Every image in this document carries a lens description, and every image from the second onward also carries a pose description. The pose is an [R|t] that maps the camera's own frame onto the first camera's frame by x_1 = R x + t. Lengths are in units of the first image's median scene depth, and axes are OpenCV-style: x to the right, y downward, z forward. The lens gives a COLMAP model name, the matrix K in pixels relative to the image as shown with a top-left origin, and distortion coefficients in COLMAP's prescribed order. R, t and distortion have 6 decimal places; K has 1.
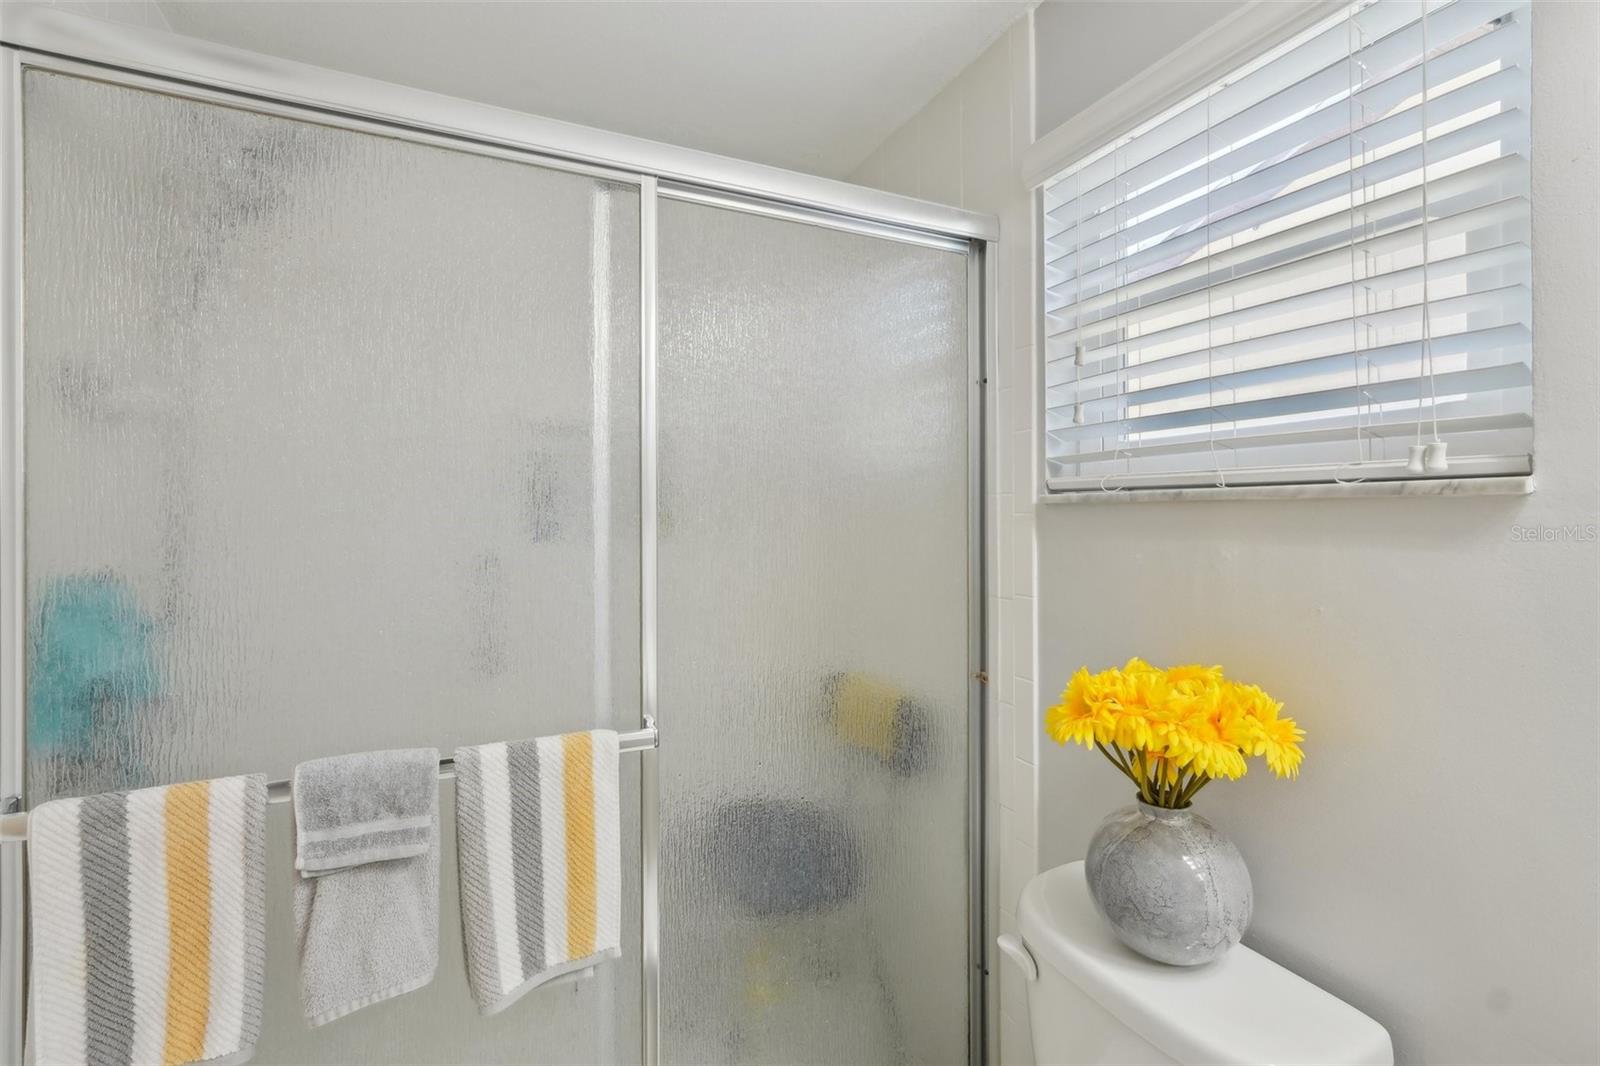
lens RADIAL K [[731.0, 0, 806.4], [0, 731.0, 509.5], [0, 0, 1]] dist [0.000113, 0.000072]
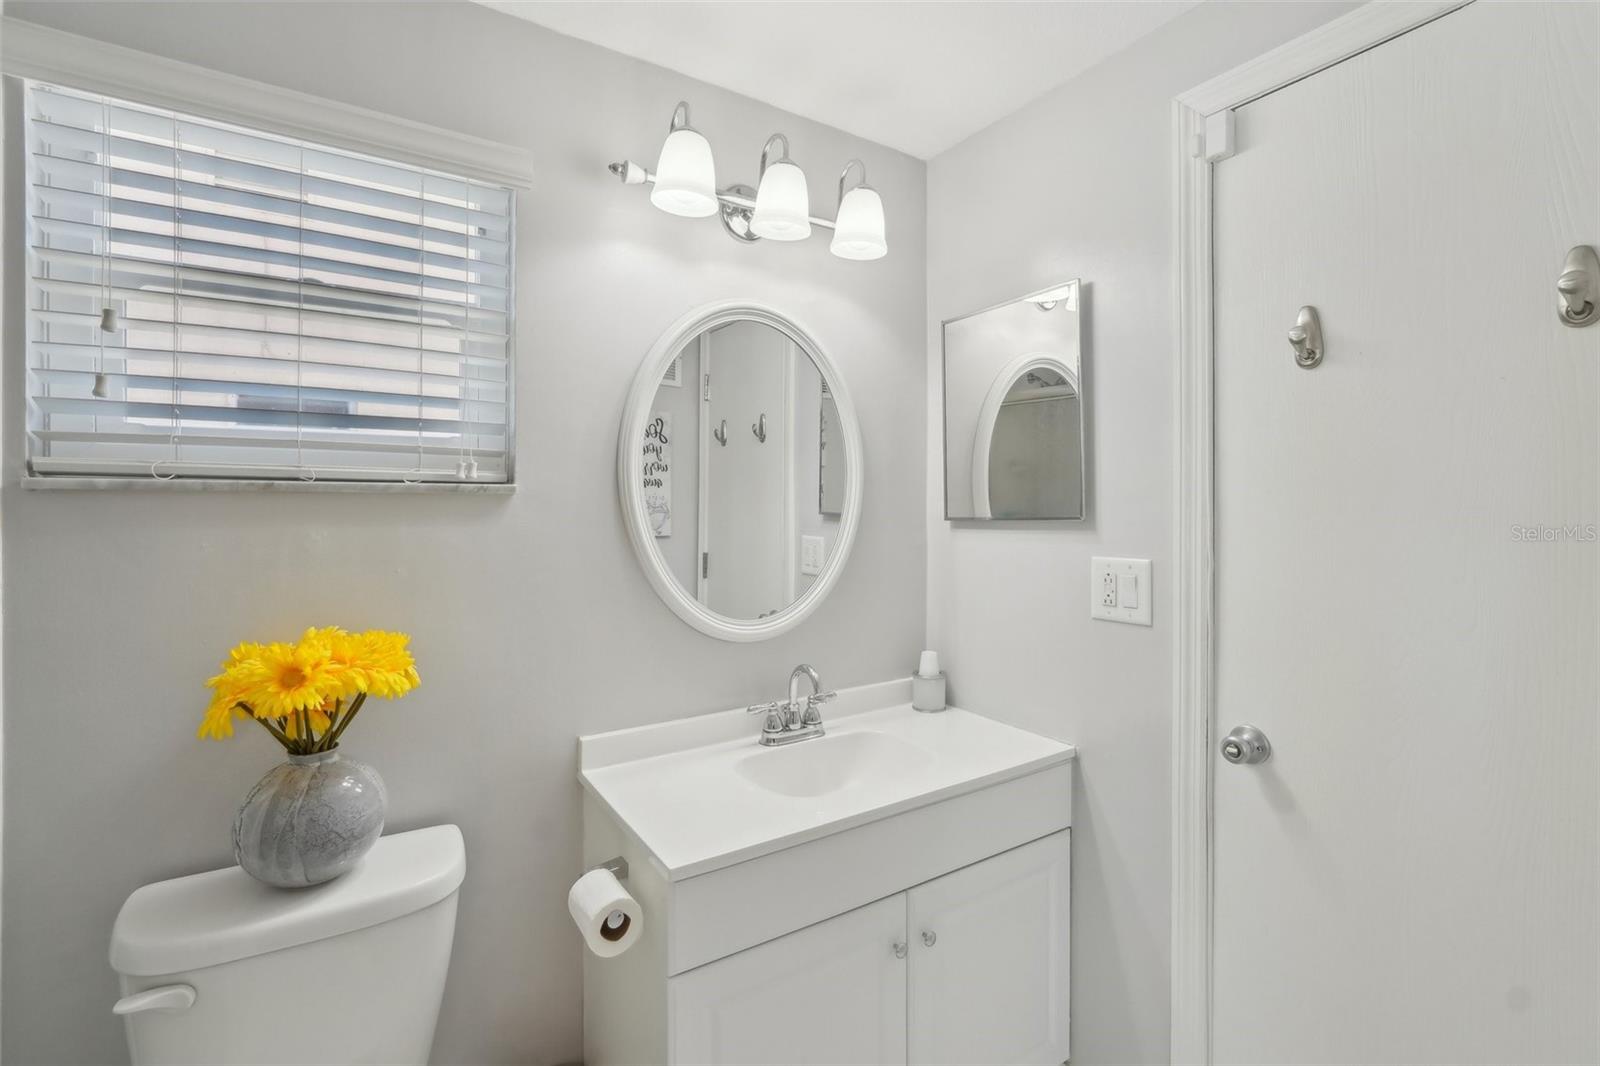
lens RADIAL K [[731.0, 0, 806.4], [0, 731.0, 509.5], [0, 0, 1]] dist [0.000113, 0.000072]
pose [[-0.108656, 0.005546, 0.994064, -0.775448], [-0.004152, 0.999973, -0.006032, 0.022072], [-0.994071, -0.004783, -0.108630, 0.361663]]
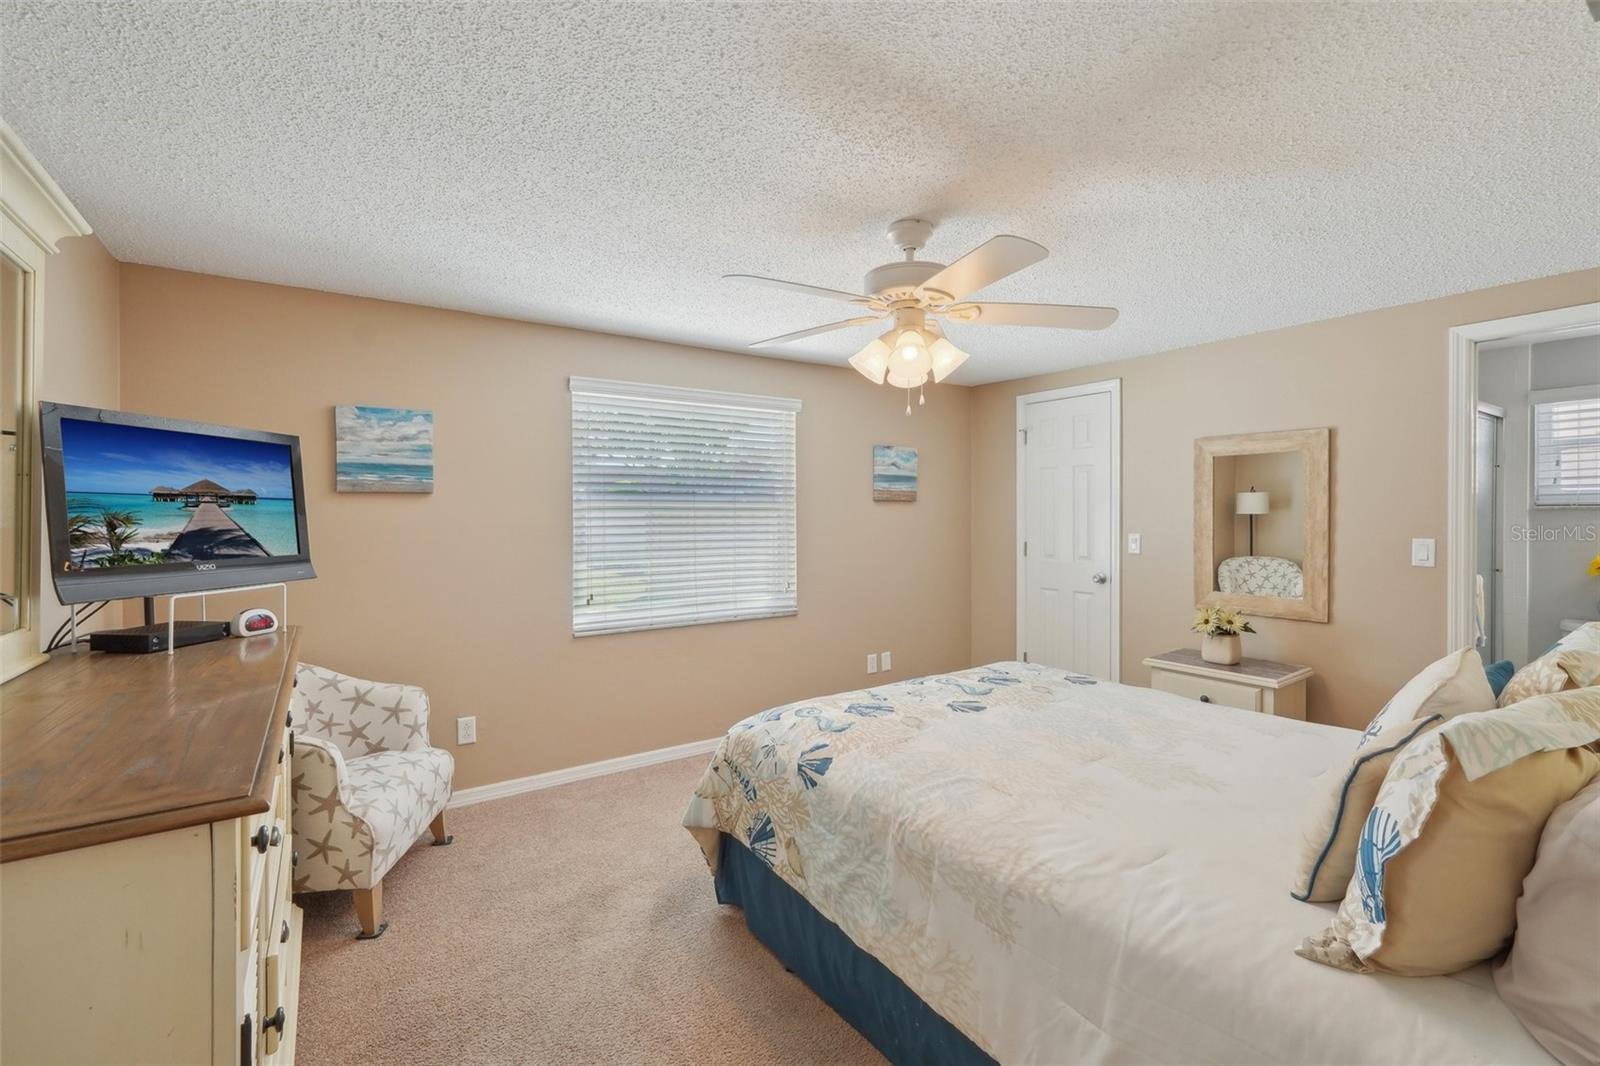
lens RADIAL K [[699.0, 0, 802.7], [0, 699.0, 511.0], [0, 0, 1]] dist [-0.001142, 0.000001]
pose [[0.991706, 0.006634, 0.128355, -5.169414], [-0.007169, 0.999967, 0.003707, 0.008947], [-0.128327, -0.004597, 0.991721, -2.673796]]
